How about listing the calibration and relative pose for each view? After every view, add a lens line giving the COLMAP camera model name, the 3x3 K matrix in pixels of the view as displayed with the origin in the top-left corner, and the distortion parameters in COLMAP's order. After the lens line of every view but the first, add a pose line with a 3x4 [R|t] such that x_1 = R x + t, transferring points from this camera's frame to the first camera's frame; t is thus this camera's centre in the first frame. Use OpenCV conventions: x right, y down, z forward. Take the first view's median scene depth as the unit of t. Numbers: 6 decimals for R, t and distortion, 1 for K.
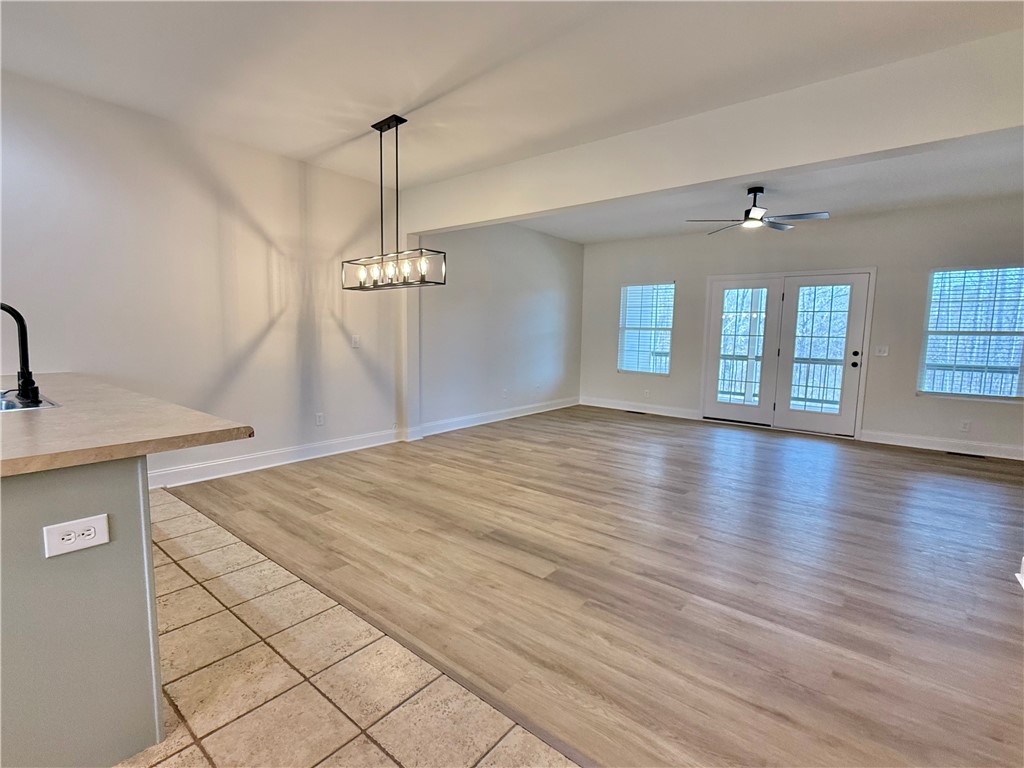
lens RADIAL K [[482.7, 0, 512.0], [0, 482.7, 384.0], [0, 0, 1]] dist [0.000265, 0.000319]
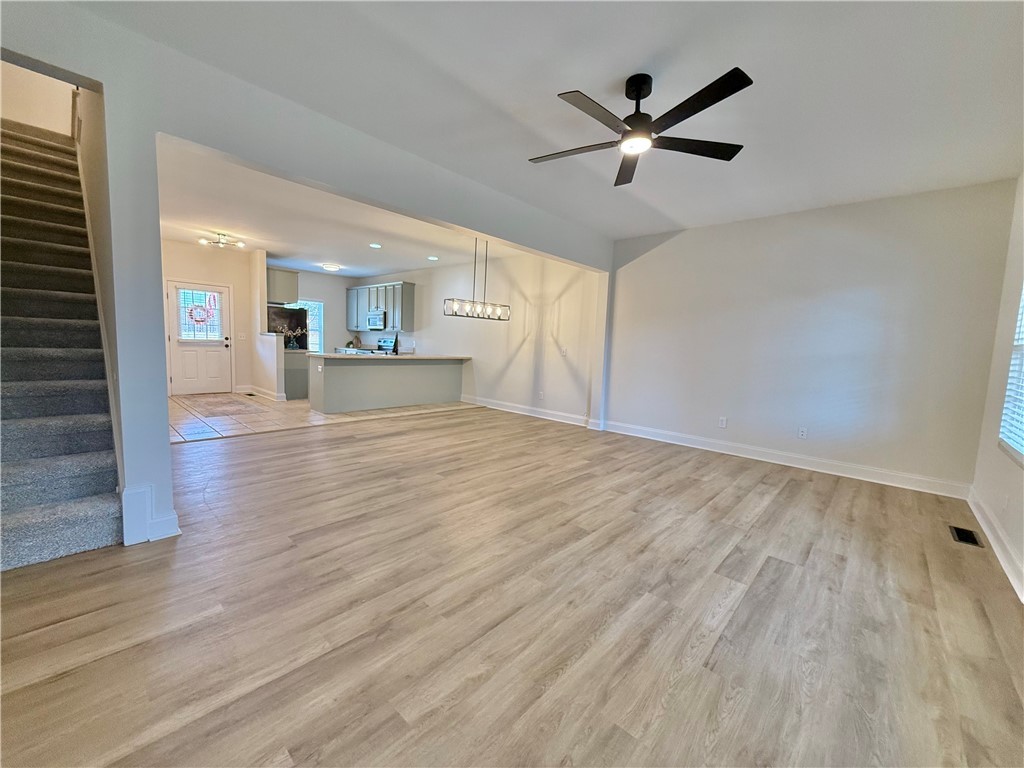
lens RADIAL K [[412.0, 0, 512.0], [0, 412.0, 384.0], [0, 0, 1]] dist [0.008574, 0.000083]
pose [[-0.075690, 0.074672, -0.994331, 1.322060], [-0.149330, 0.985097, 0.085345, -0.096000], [0.985886, 0.154943, -0.063412, 1.217271]]
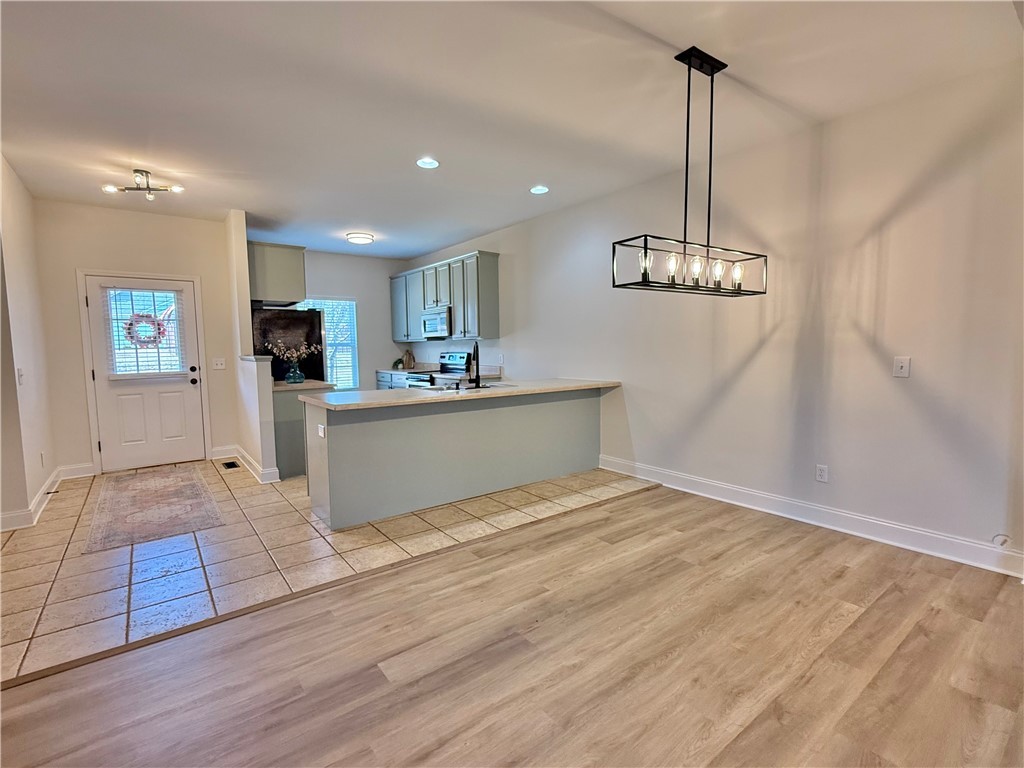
lens RADIAL K [[482.7, 0, 512.0], [0, 482.7, 384.0], [0, 0, 1]] dist [0.000265, 0.000319]
pose [[-0.239917, 0.060119, -0.968930, 0.489666], [-0.093558, 0.992003, 0.084716, -0.093757], [0.966275, 0.110976, -0.232374, 0.875705]]
